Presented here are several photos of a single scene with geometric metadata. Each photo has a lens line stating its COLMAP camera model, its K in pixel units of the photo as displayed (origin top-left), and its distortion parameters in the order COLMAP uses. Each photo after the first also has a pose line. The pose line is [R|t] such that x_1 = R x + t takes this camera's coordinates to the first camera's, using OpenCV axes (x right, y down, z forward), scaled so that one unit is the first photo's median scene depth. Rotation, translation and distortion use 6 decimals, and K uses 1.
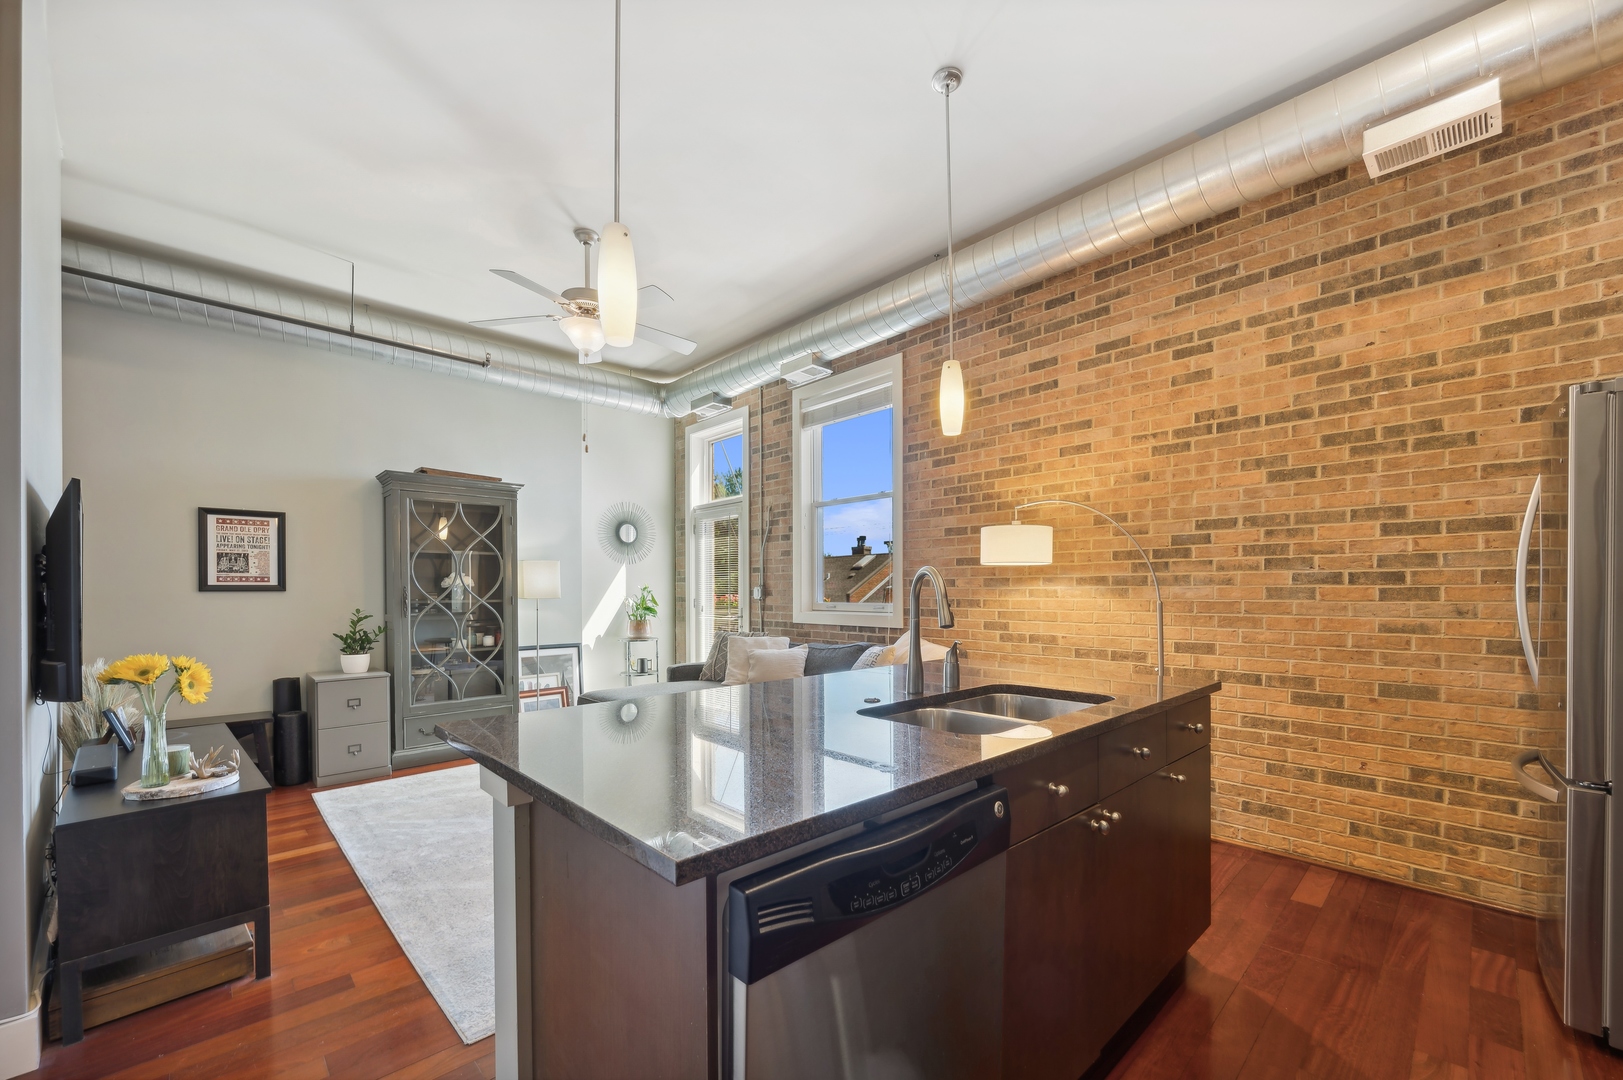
lens RADIAL K [[646.4, 0, 807.1], [0, 646.4, 593.1], [0, 0, 1]] dist [-0.002646, 0.000108]
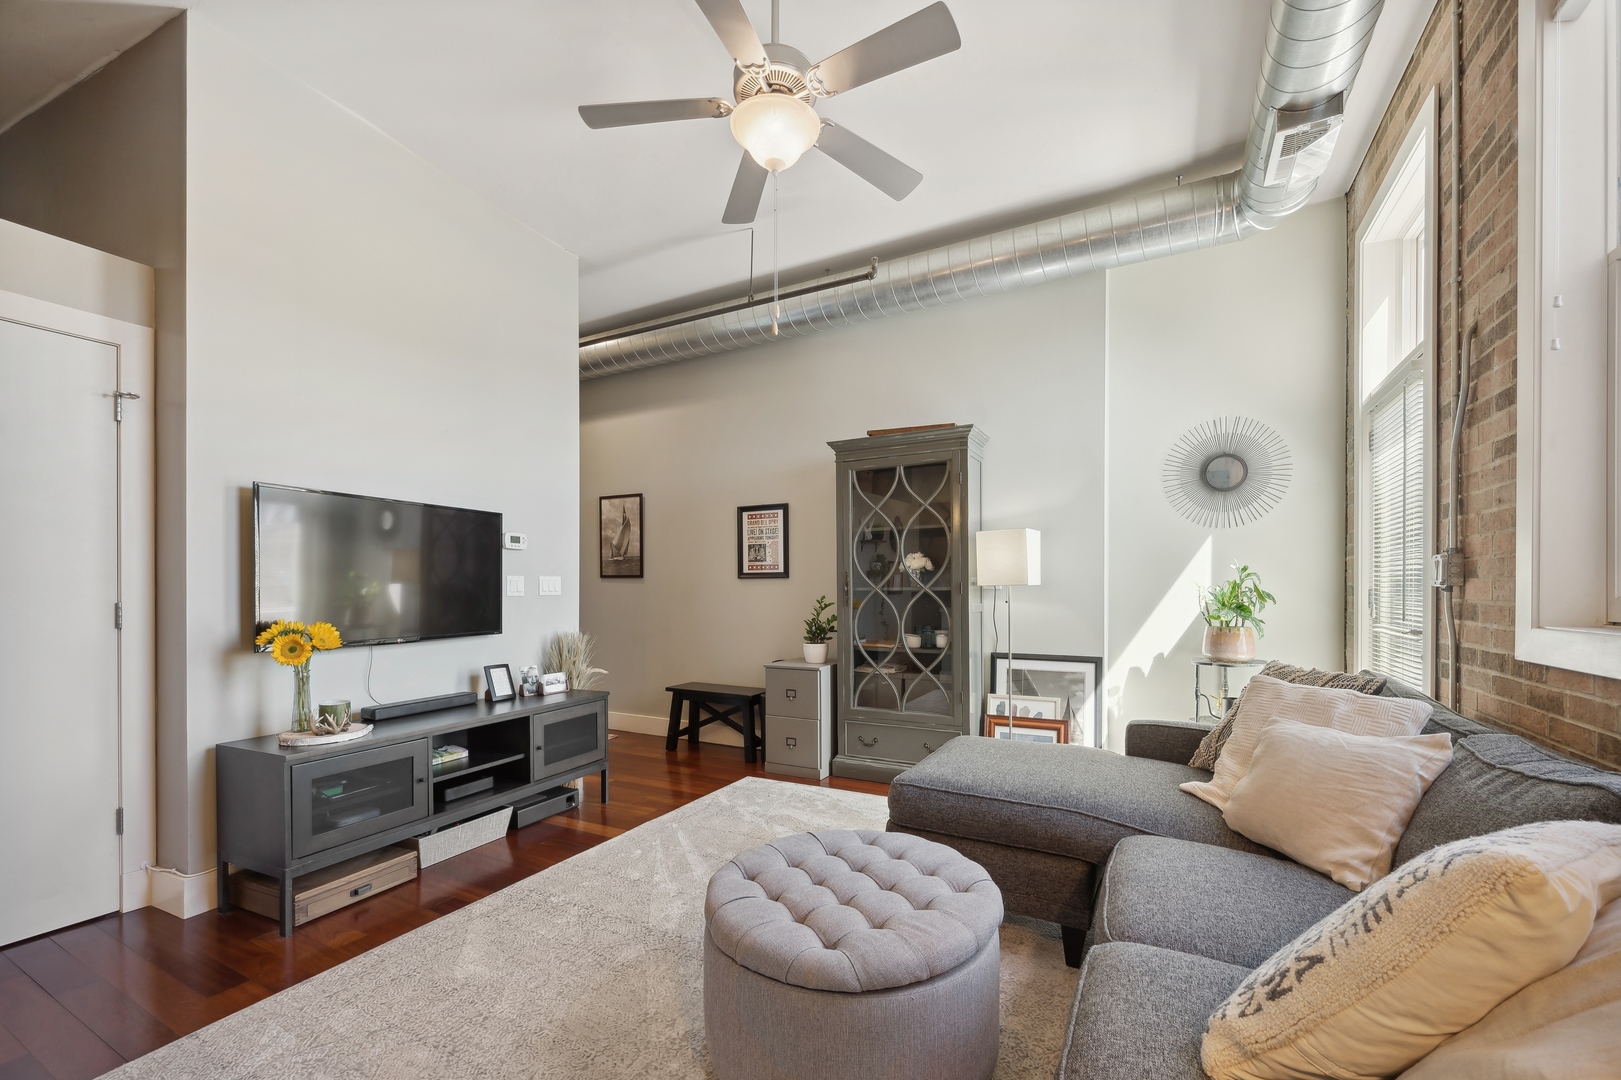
lens RADIAL K [[646.1, 0, 823.3], [0, 646.1, 591.3], [0, 0, 1]] dist [-0.010344, 0.000035]
pose [[0.319733, 0.005317, -0.947493, 0.234748], [-0.001356, 0.999986, 0.005153, 0.015180], [0.947507, -0.000363, 0.319735, 0.805119]]
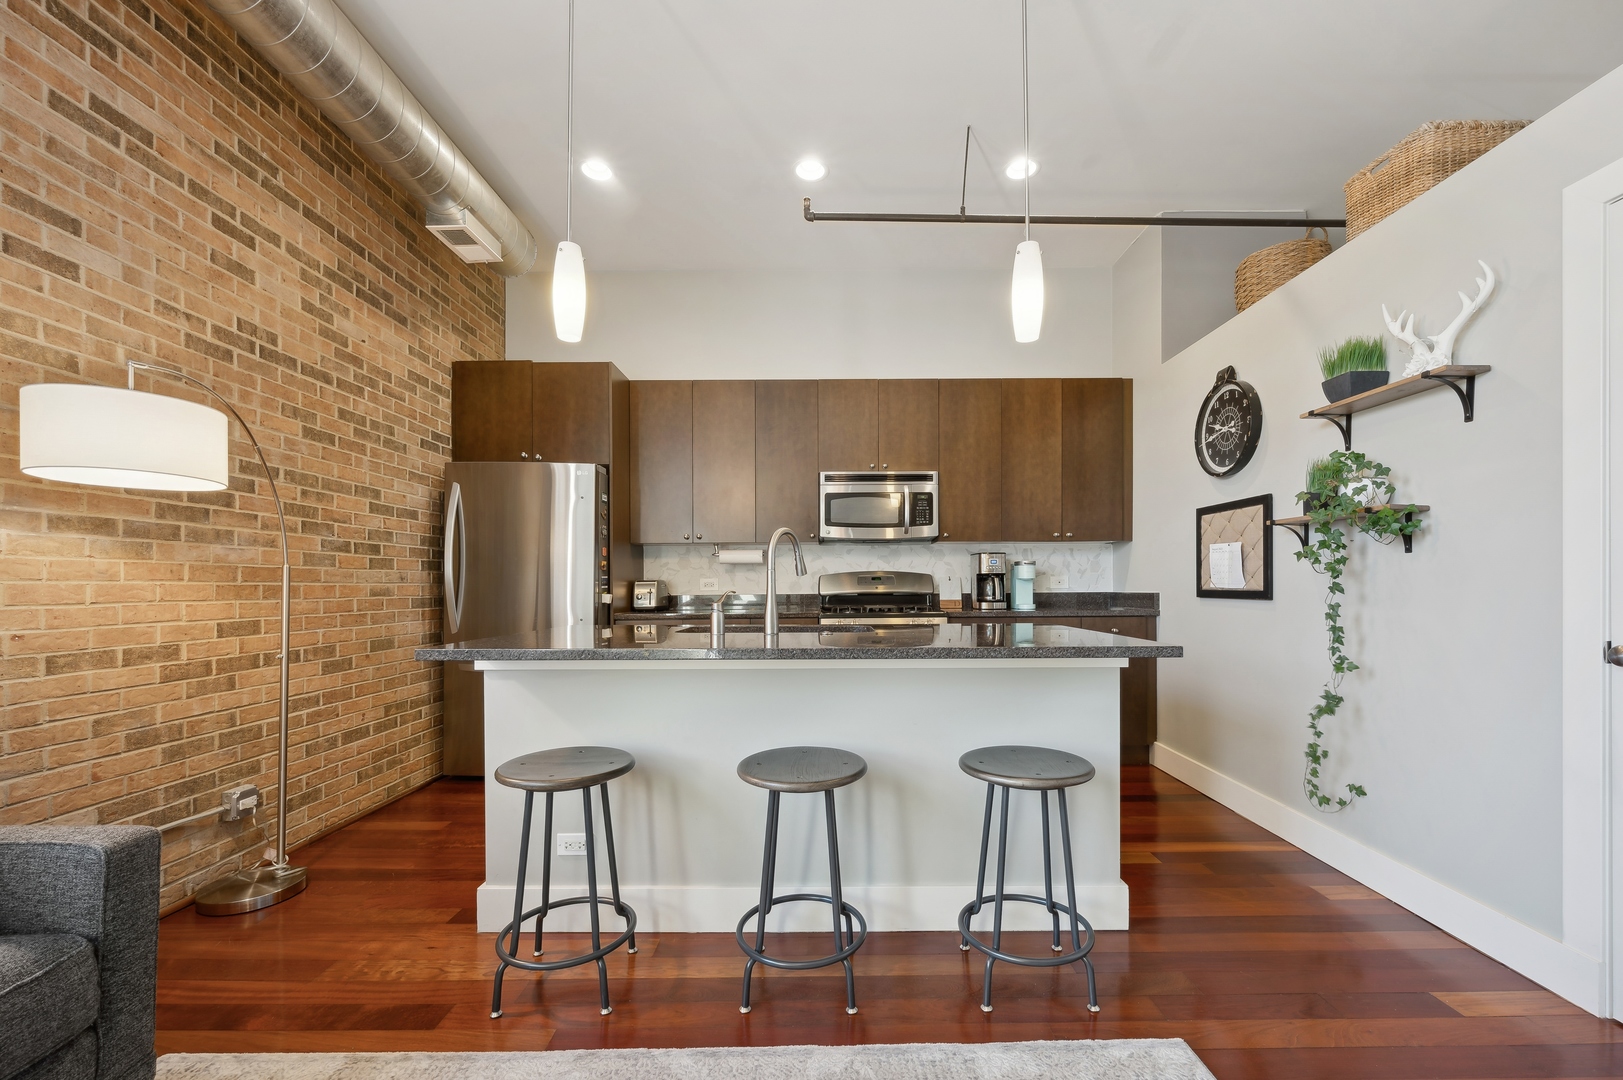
lens RADIAL K [[646.4, 0, 825.1], [0, 646.4, 586.3], [0, 0, 1]] dist [-0.002646, 0.000108]
pose [[-0.727723, 0.004911, 0.685853, -0.345361], [0.008049, 0.999967, 0.001381, 0.033769], [-0.685824, 0.006526, -0.727739, 0.899479]]
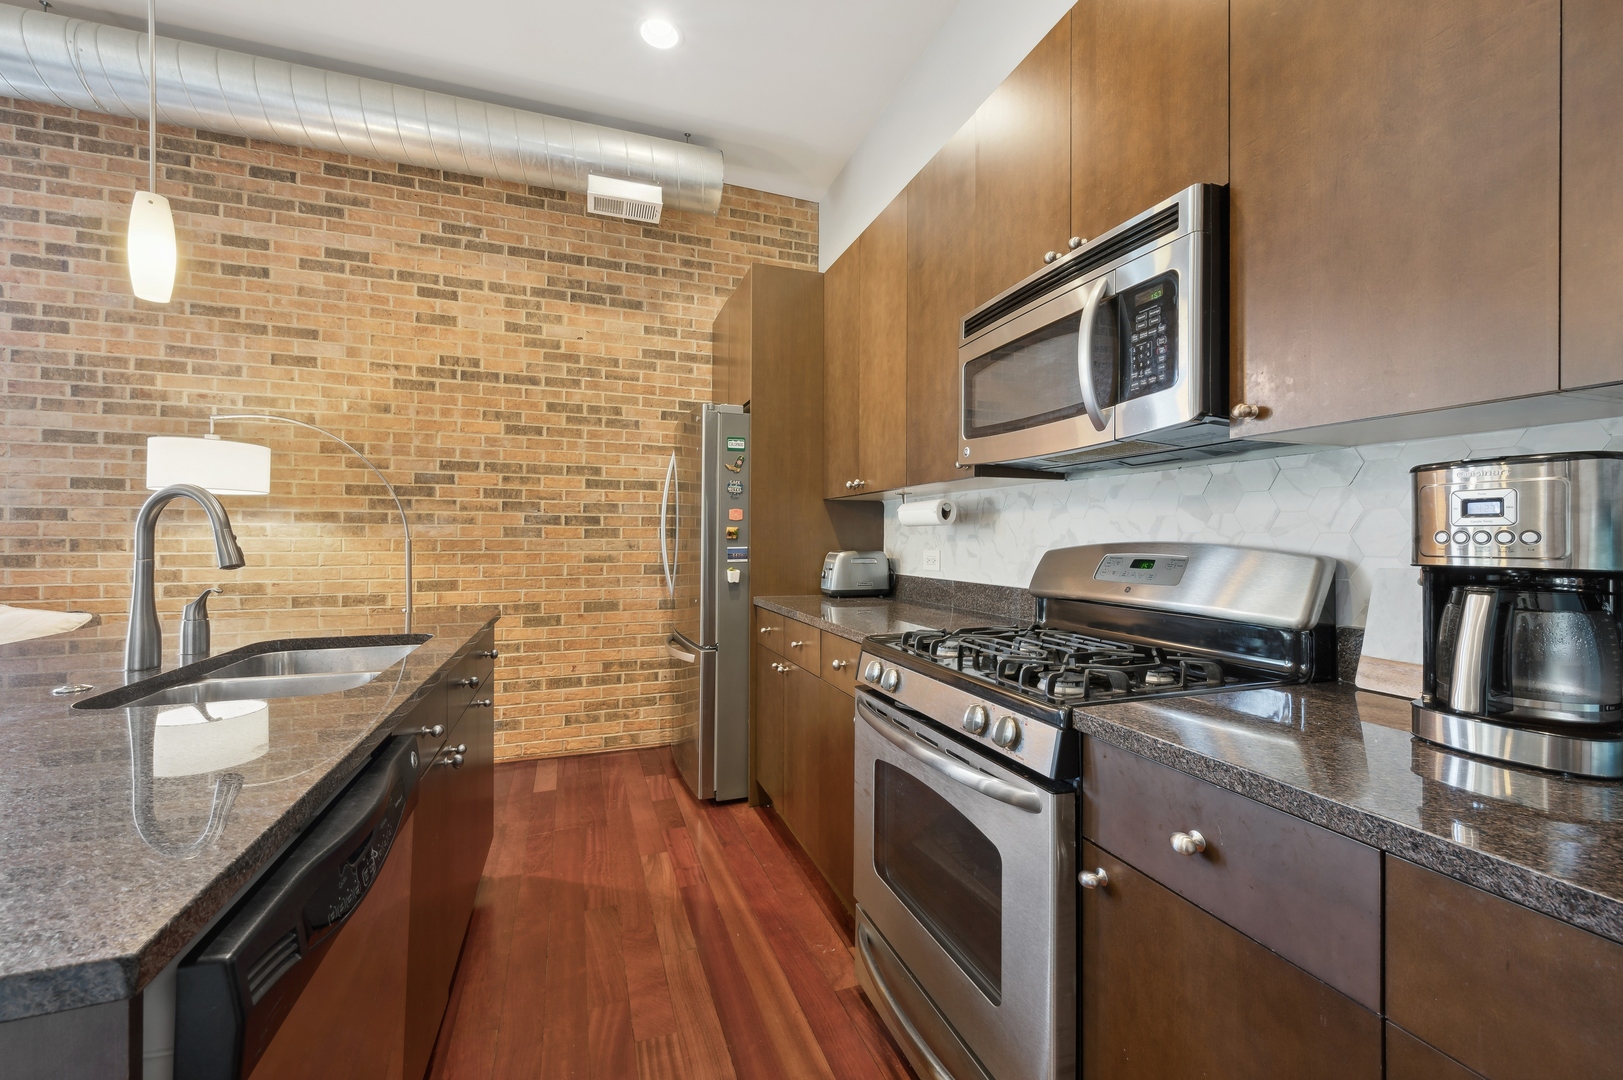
lens RADIAL K [[646.4, 0, 826.6], [0, 646.4, 534.7], [0, 0, 1]] dist [-0.002646, 0.000108]
pose [[0.387177, 0.006293, 0.921984, -0.084250], [-0.002040, 0.999980, -0.005969, 0.007856], [-0.922003, 0.000431, 0.387182, 0.035319]]
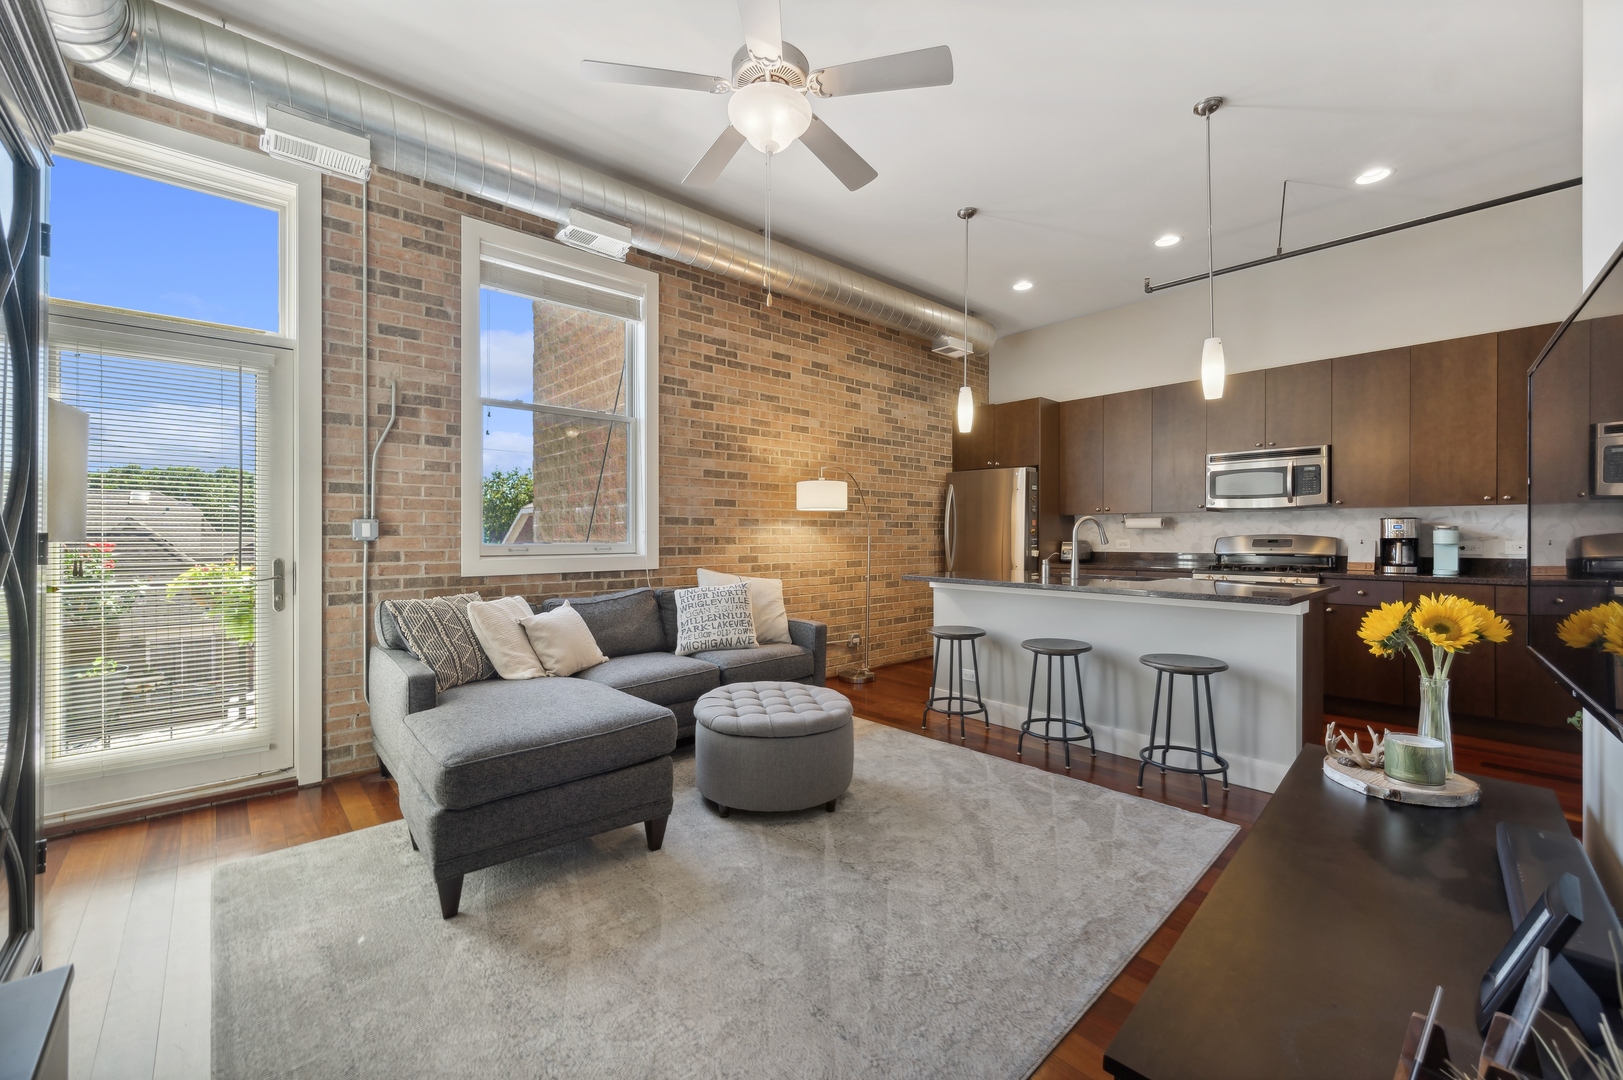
lens RADIAL K [[646.4, 0, 823.4], [0, 646.4, 538.2], [0, 0, 1]] dist [-0.002646, 0.000108]
pose [[0.013451, -0.000886, 0.999909, -0.924919], [0.003911, 0.999992, 0.000833, 0.012190], [-0.999902, 0.003899, 0.013455, 0.883175]]
